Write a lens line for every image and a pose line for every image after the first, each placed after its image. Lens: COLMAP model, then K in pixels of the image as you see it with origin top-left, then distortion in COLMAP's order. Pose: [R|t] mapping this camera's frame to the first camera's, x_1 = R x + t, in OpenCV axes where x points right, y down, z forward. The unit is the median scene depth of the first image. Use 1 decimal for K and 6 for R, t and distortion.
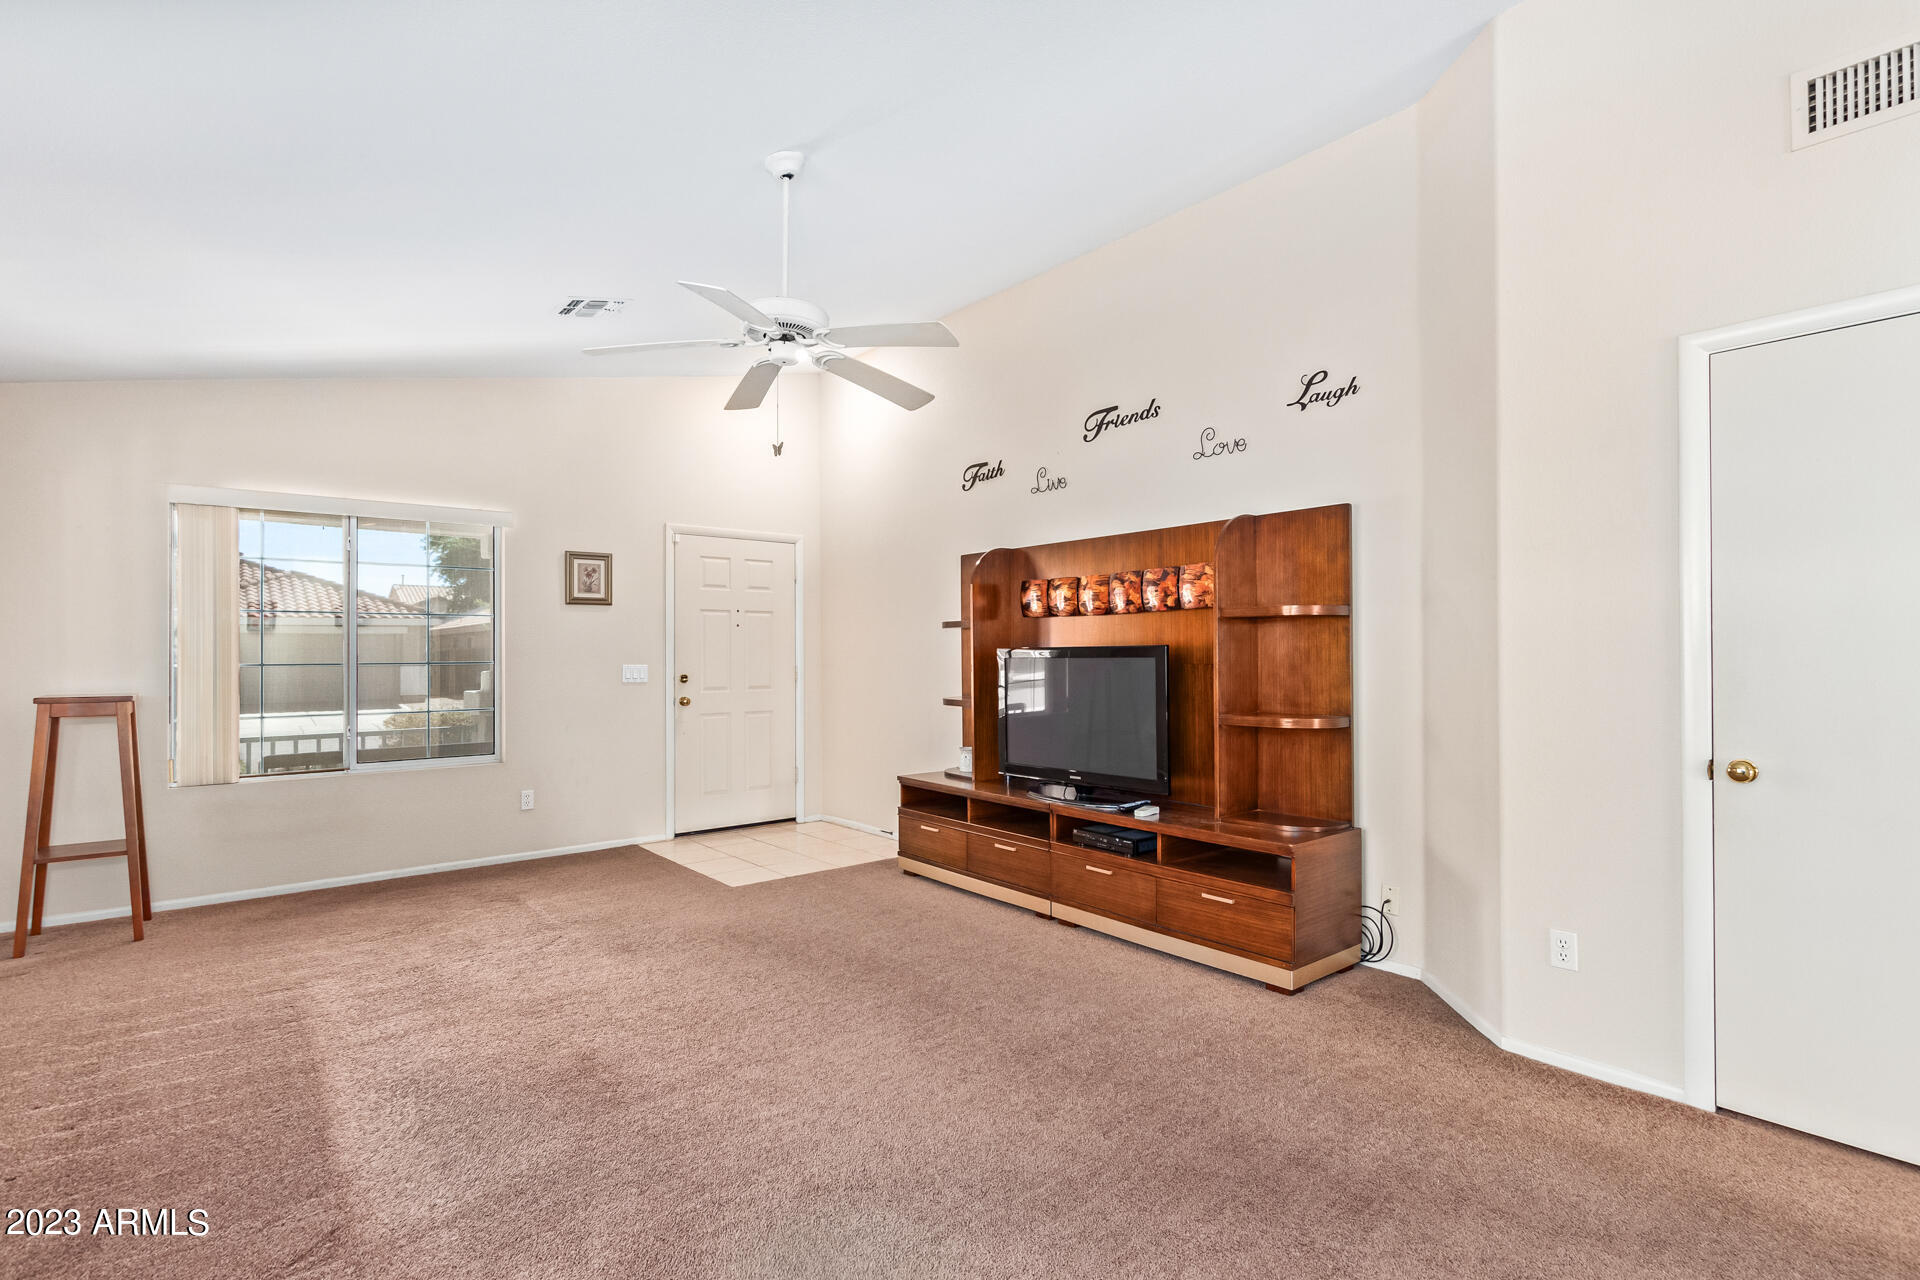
lens RADIAL K [[908.4, 0, 960.0], [0, 908.4, 640.0], [0, 0, 1]] dist [-0.004236, -0.000856]
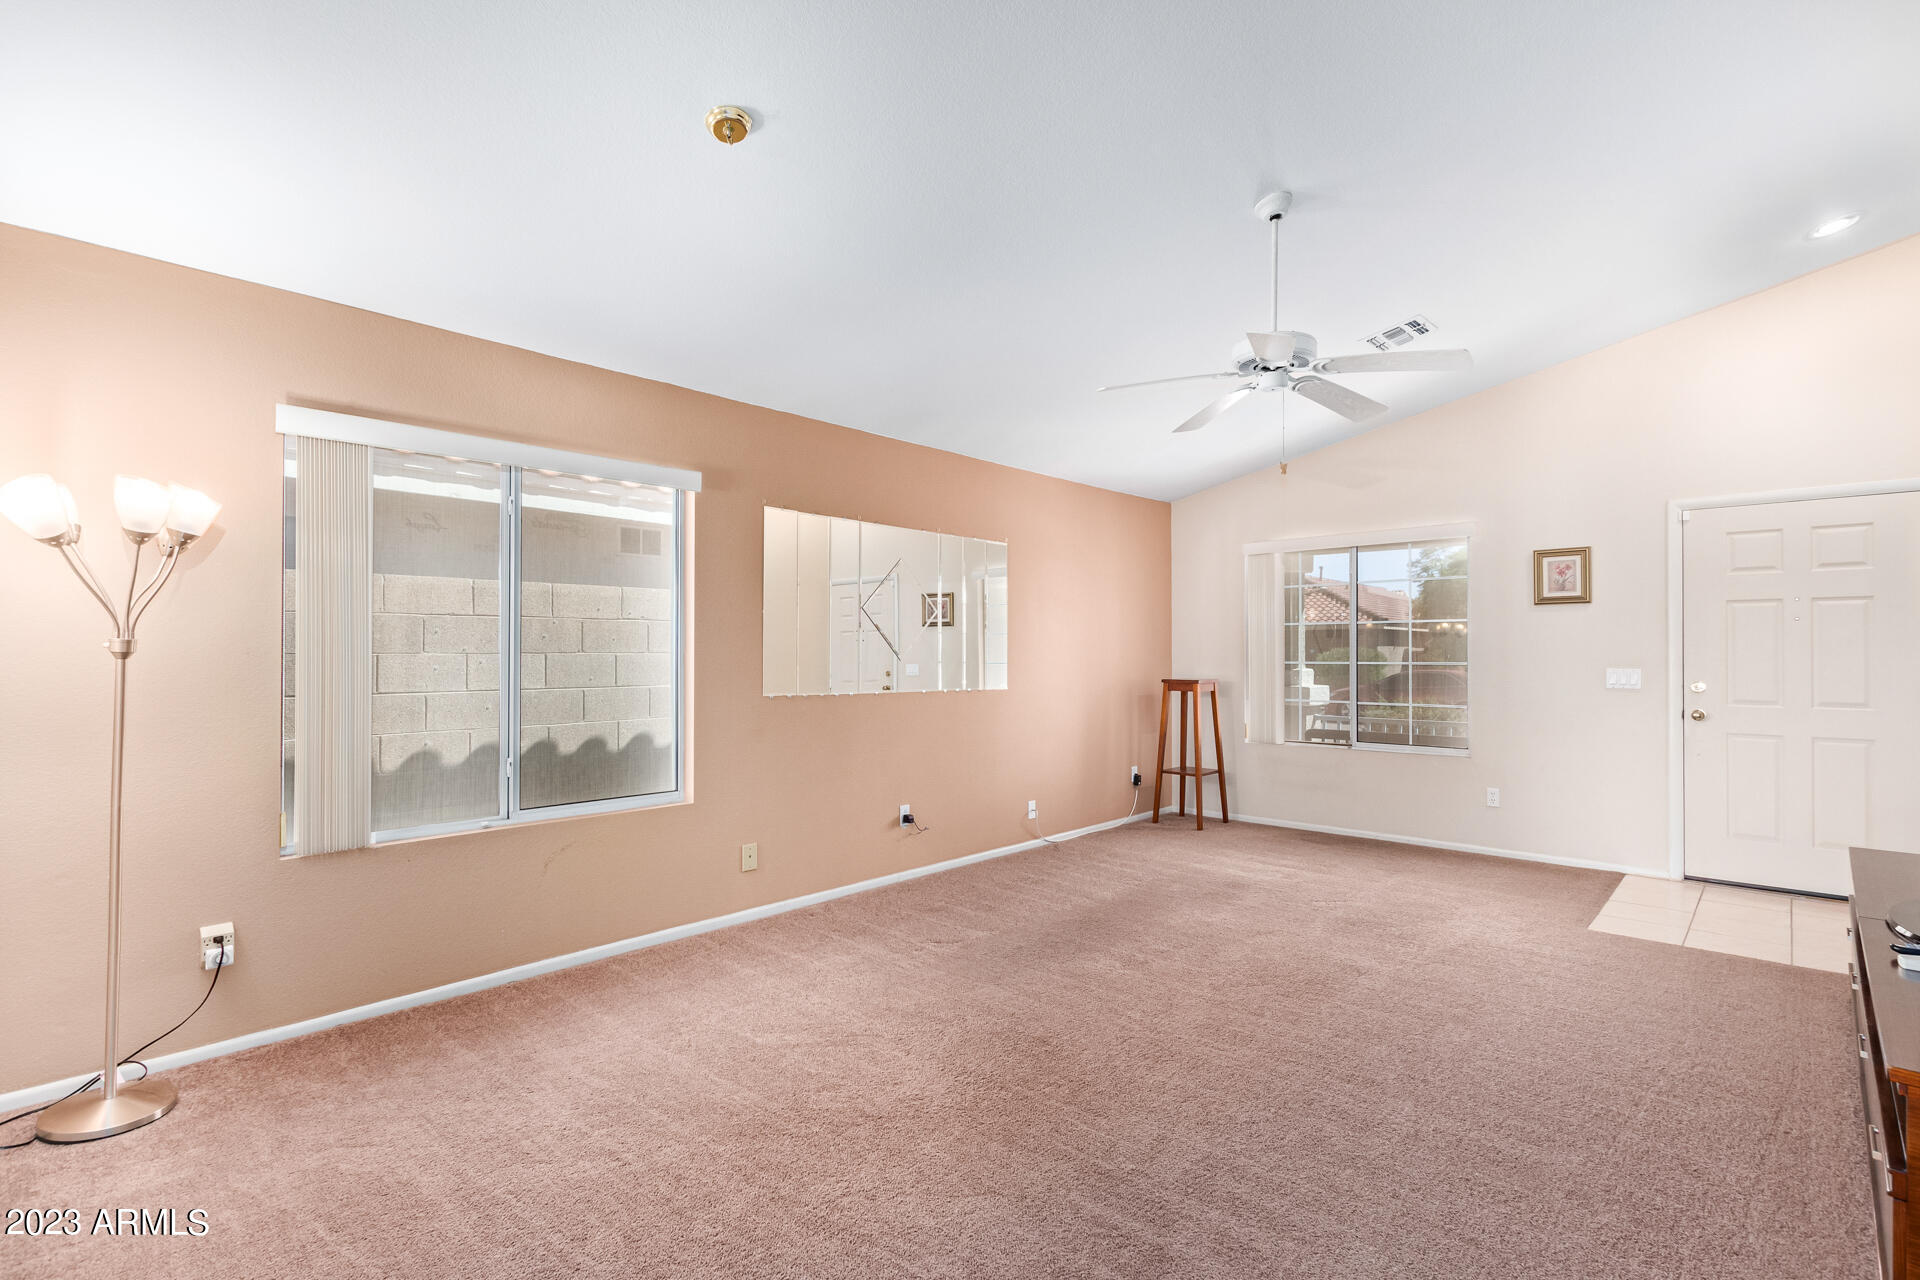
lens RADIAL K [[884.6, 0, 960.1], [0, 884.6, 646.9], [0, 0, 1]] dist [0.015490, -0.006336]
pose [[0.120886, -0.006713, -0.992644, 0.432811], [0.011738, 0.999917, -0.005333, 0.003179], [0.992597, -0.011007, 0.120954, 0.265670]]
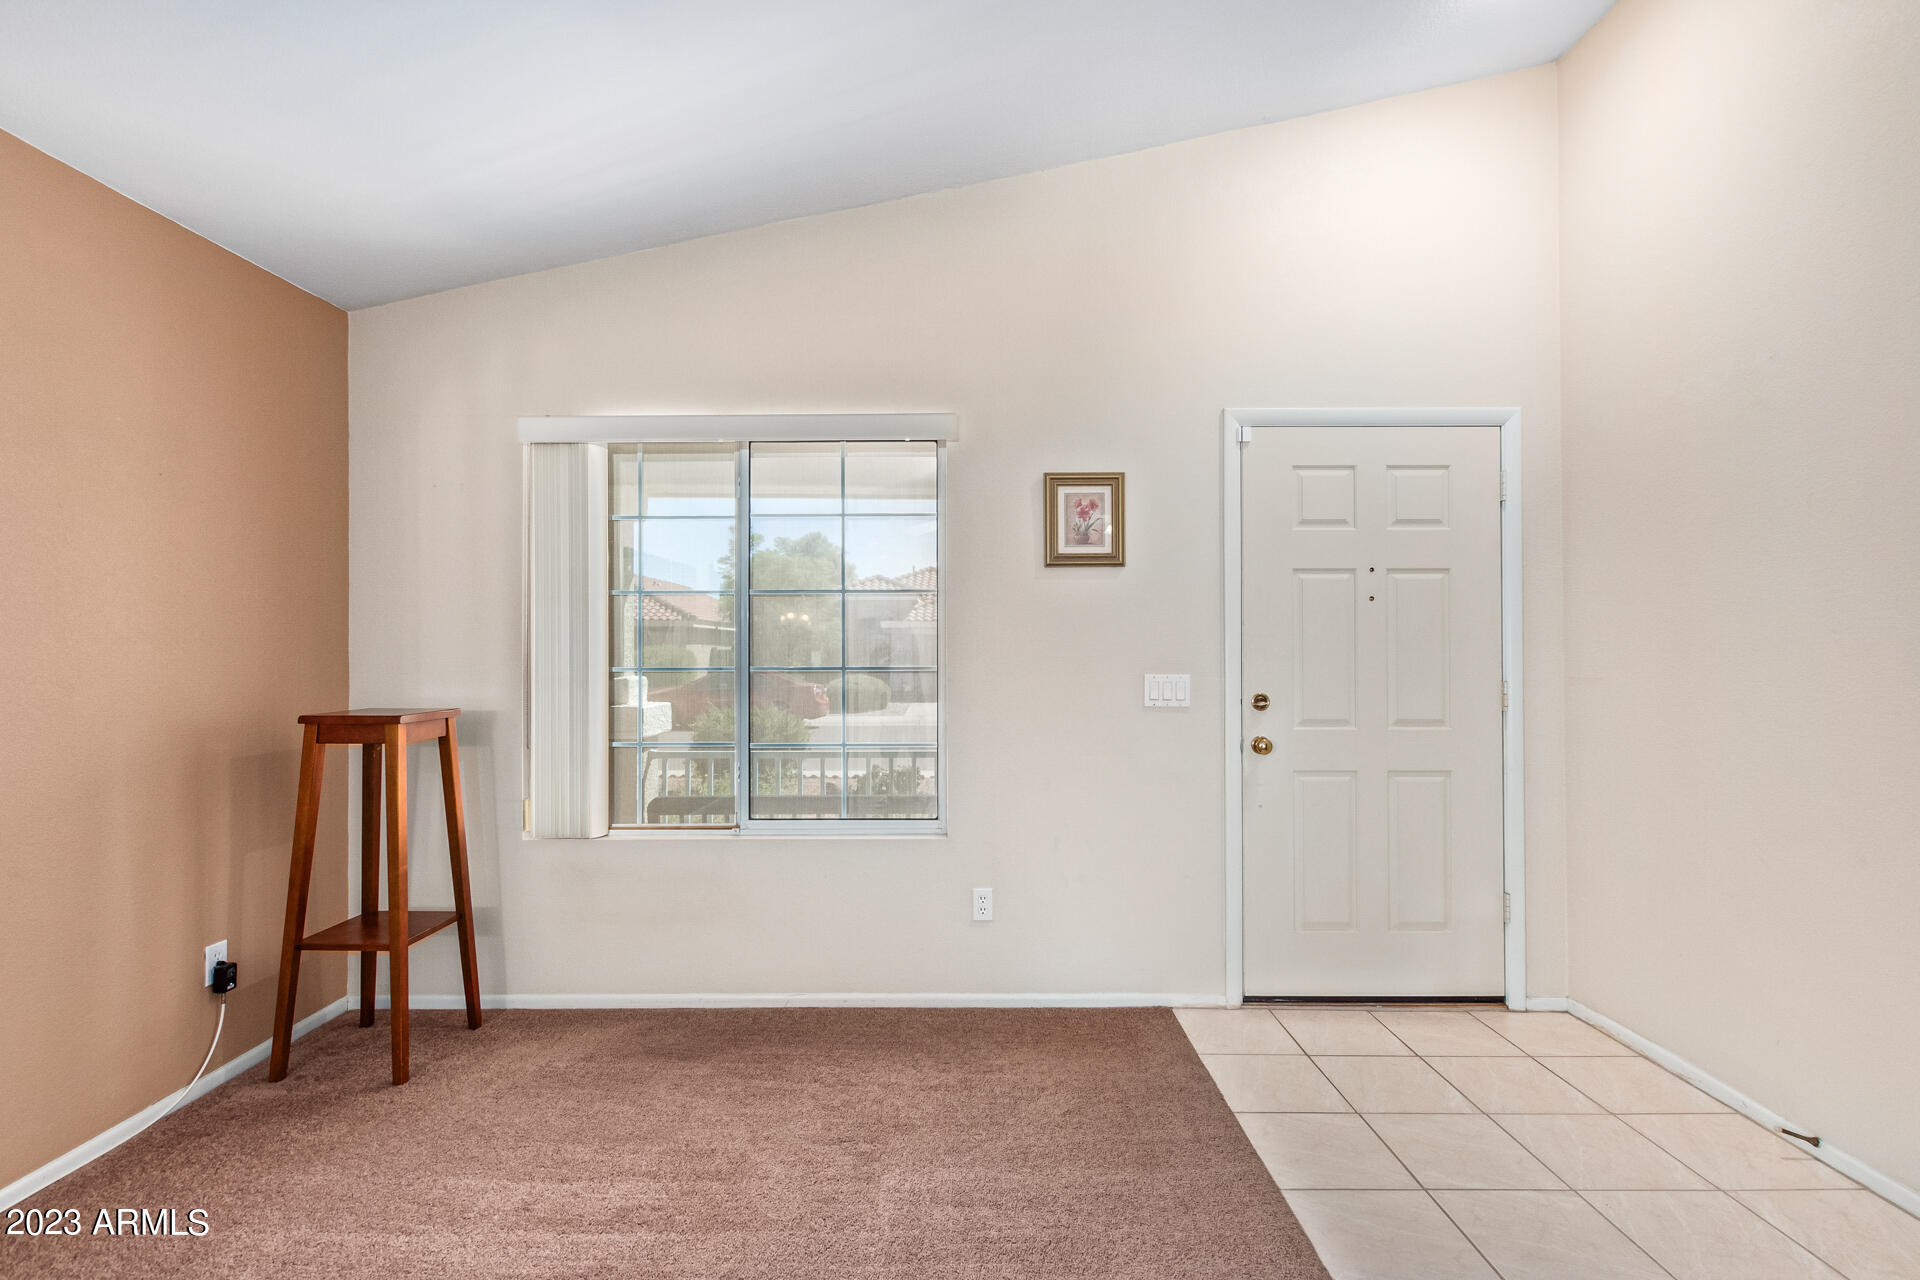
lens RADIAL K [[884.6, 0, 960.1], [0, 884.6, 646.9], [0, 0, 1]] dist [0.015490, -0.006336]
pose [[0.770837, -0.000288, -0.637033, -0.119140], [0.007603, 0.999933, 0.008748, 0.005411], [0.636987, -0.011586, 0.770787, 0.527728]]
